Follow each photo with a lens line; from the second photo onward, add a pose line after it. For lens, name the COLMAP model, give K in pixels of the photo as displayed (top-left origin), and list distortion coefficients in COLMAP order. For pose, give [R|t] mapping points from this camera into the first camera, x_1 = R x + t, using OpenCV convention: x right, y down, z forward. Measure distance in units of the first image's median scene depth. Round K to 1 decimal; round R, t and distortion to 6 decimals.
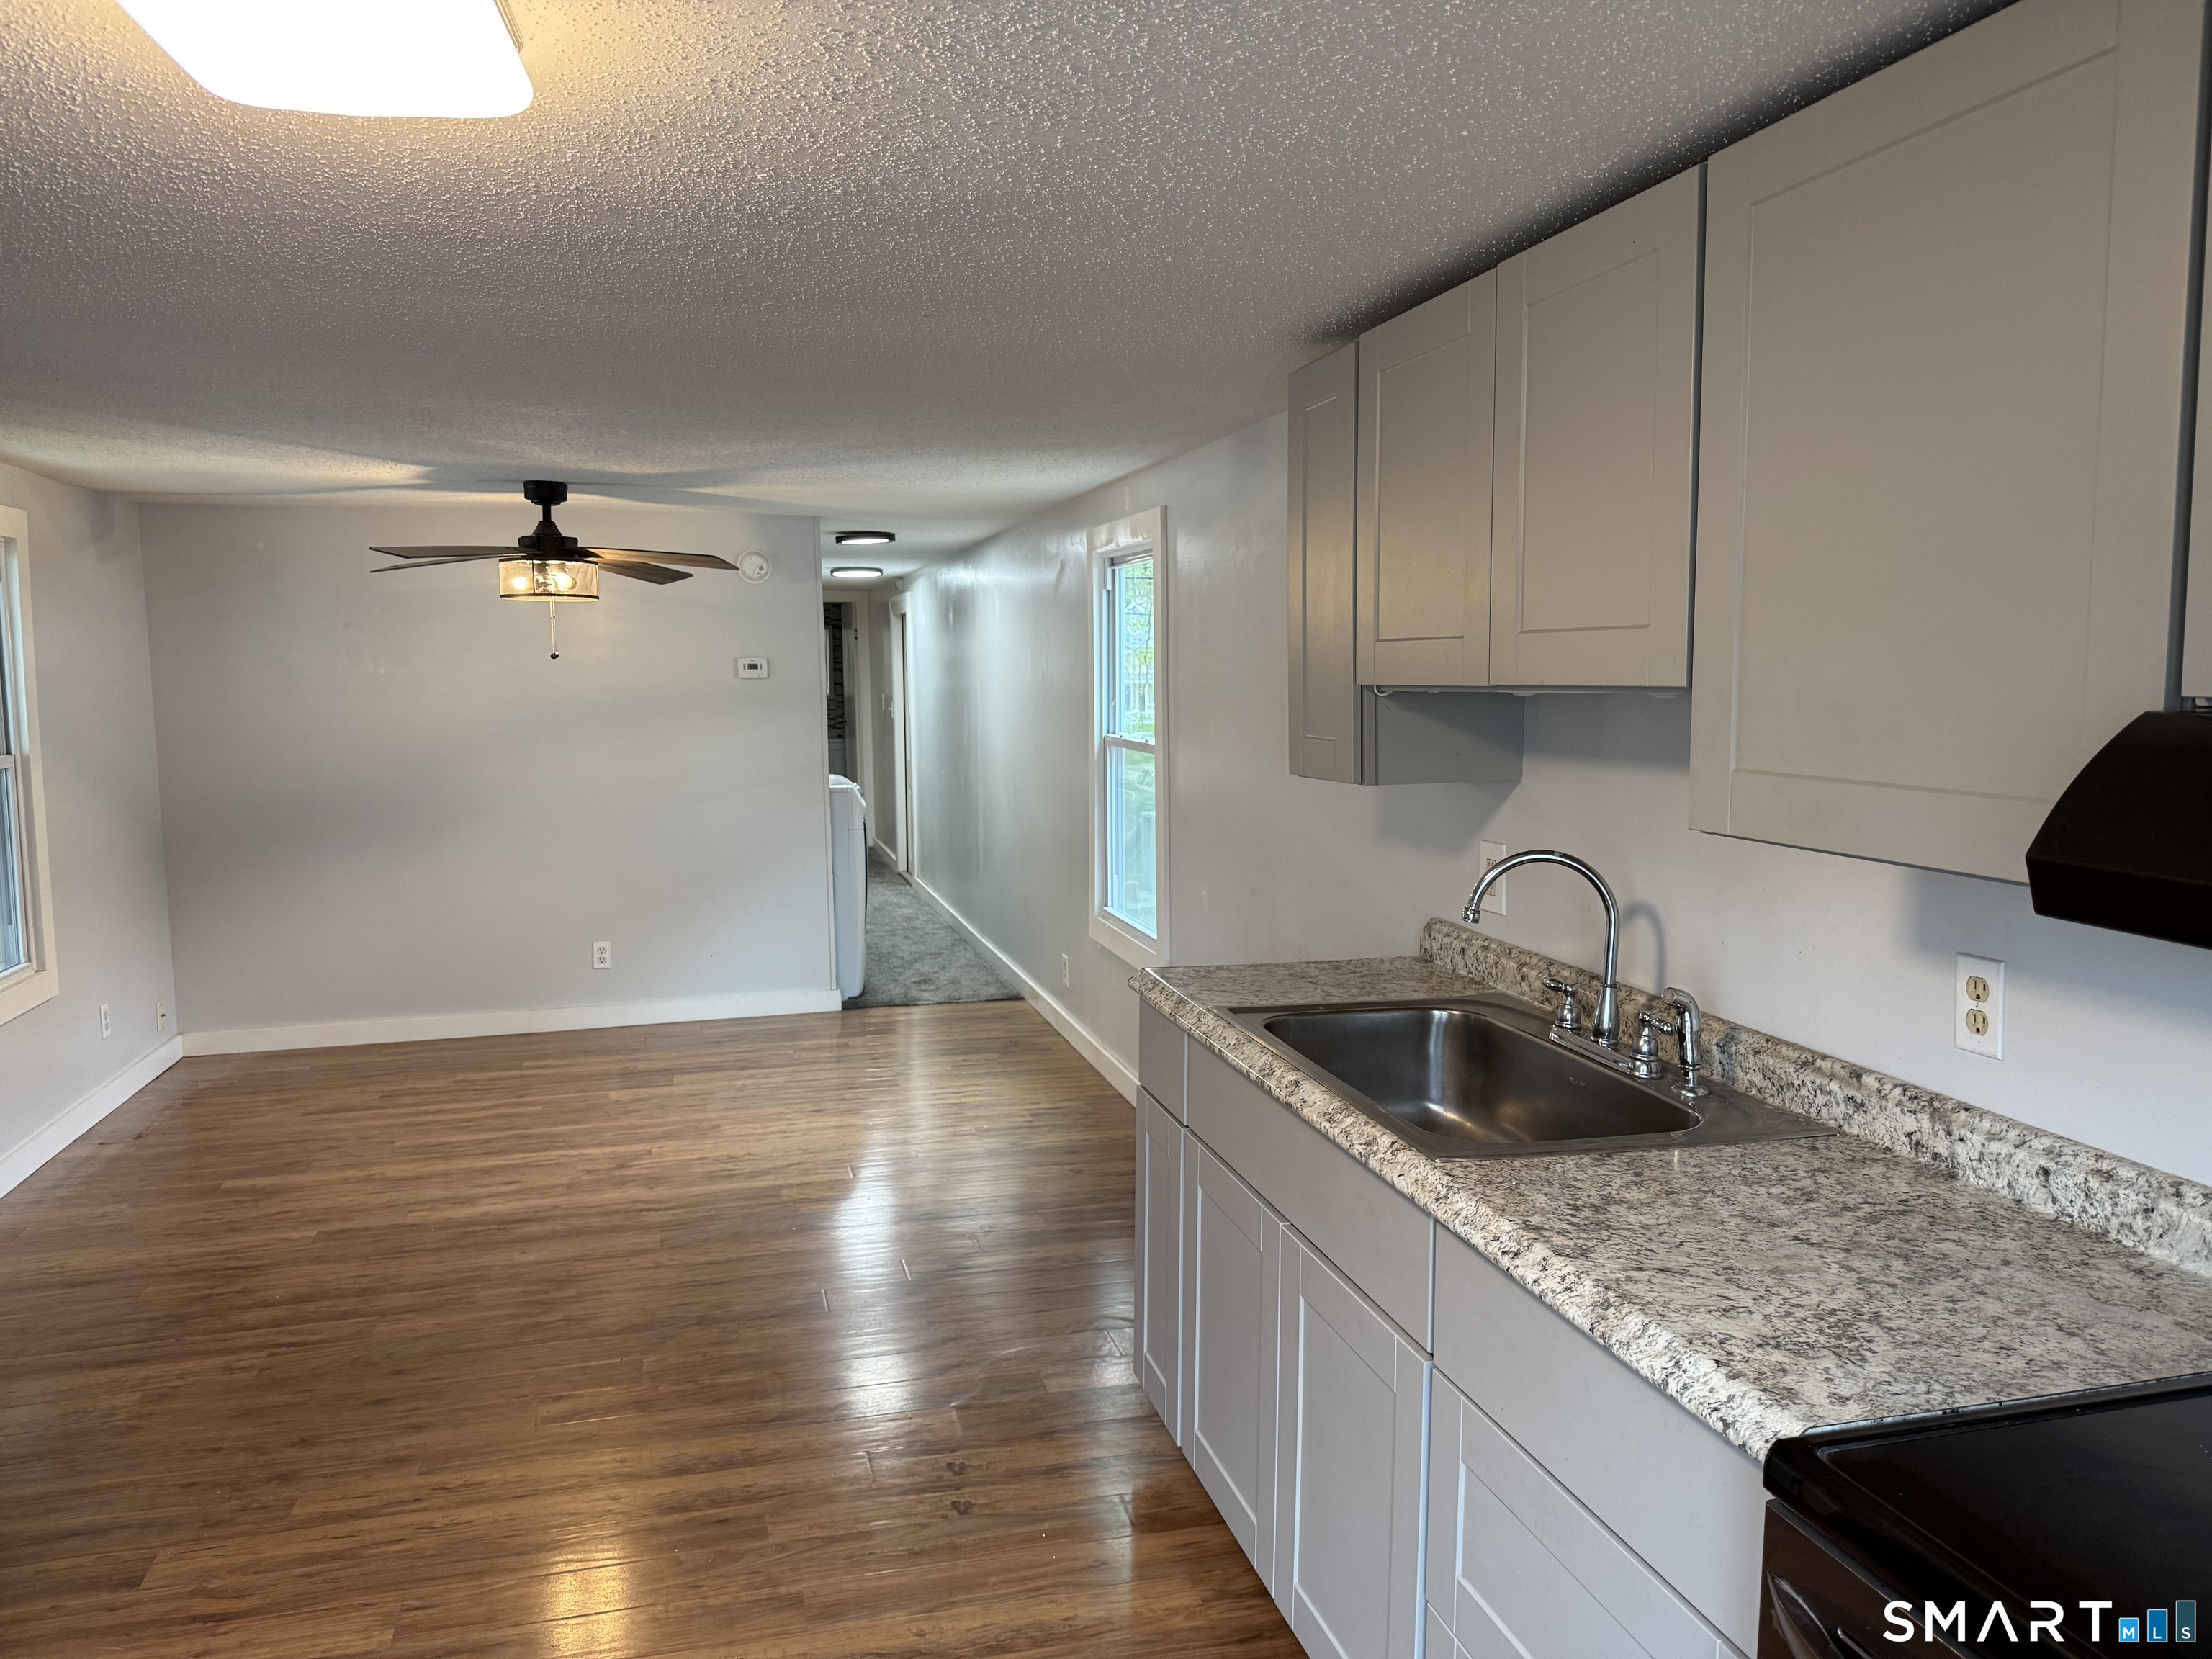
lens RADIAL K [[1582.8, 0, 1106.0], [0, 1582.8, 829.5], [0, 0, 1]] dist [0.078199, -0.106838]
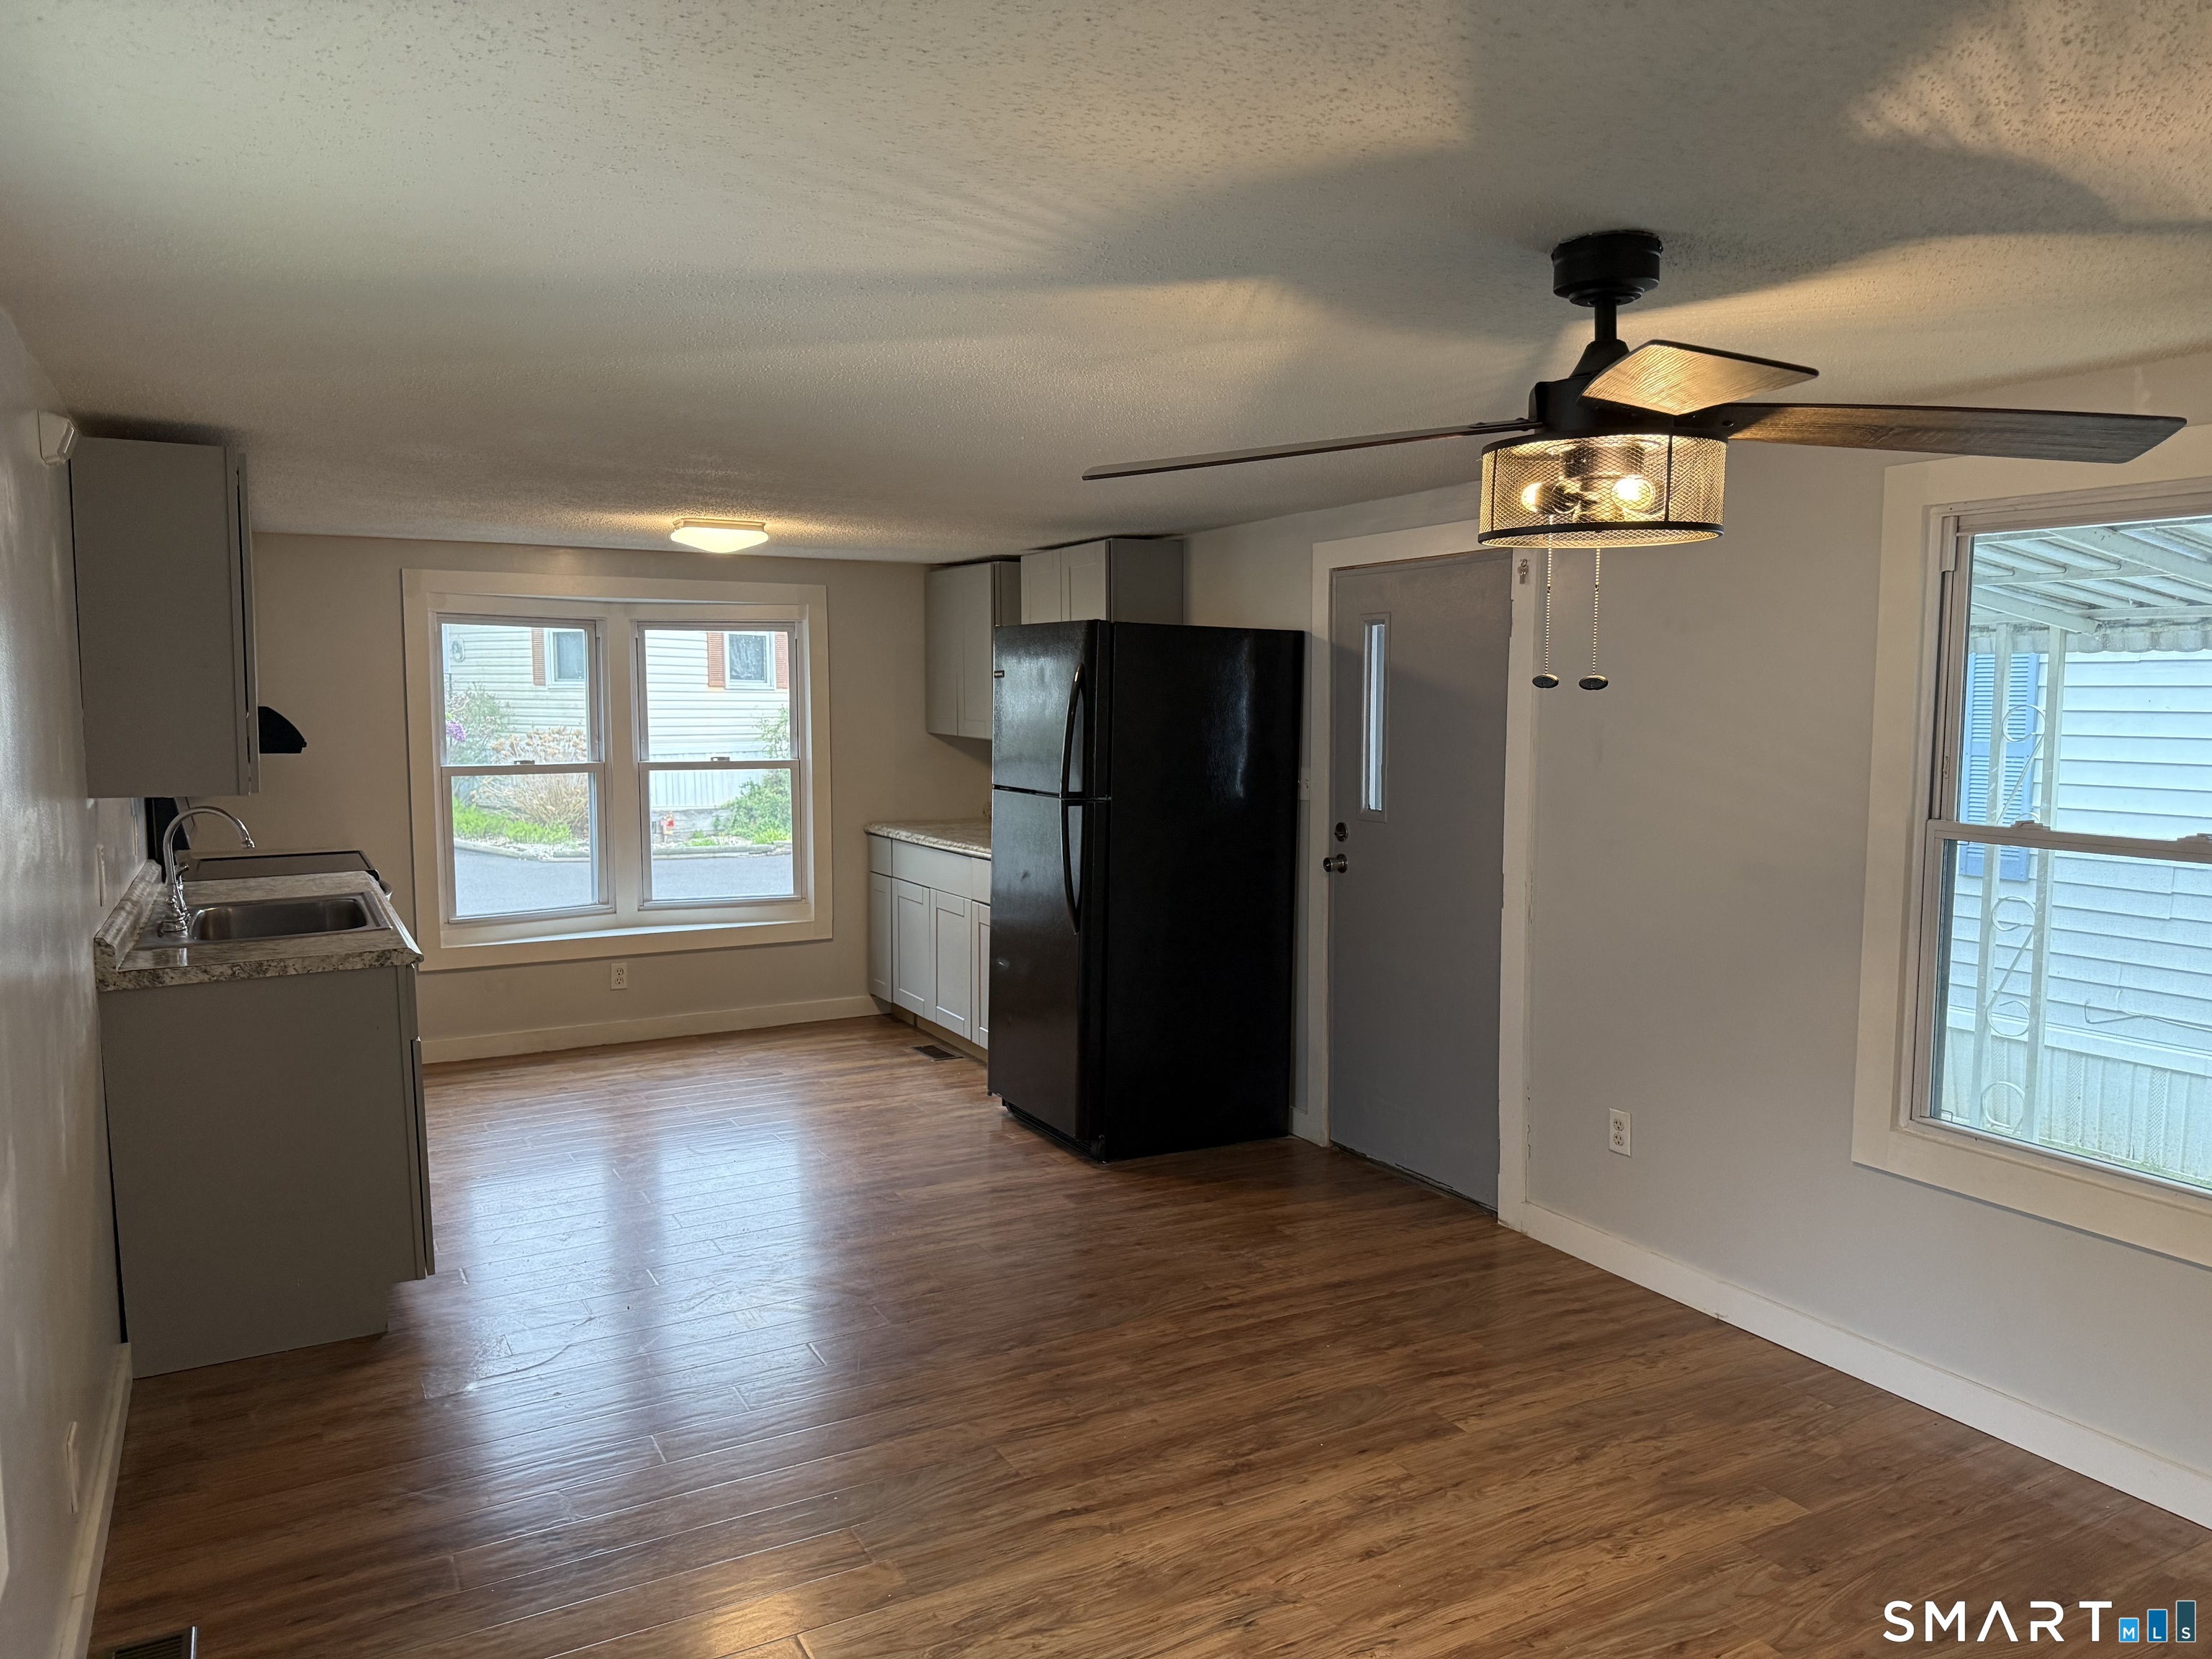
lens RADIAL K [[1582.8, 0, 1106.0], [0, 1582.8, 829.5], [0, 0, 1]] dist [0.078199, -0.106838]
pose [[-0.973915, 0.025807, -0.225441, -0.291516], [-0.019575, 0.980253, 0.196777, -0.322454], [0.226067, 0.196057, -0.954178, 2.974712]]
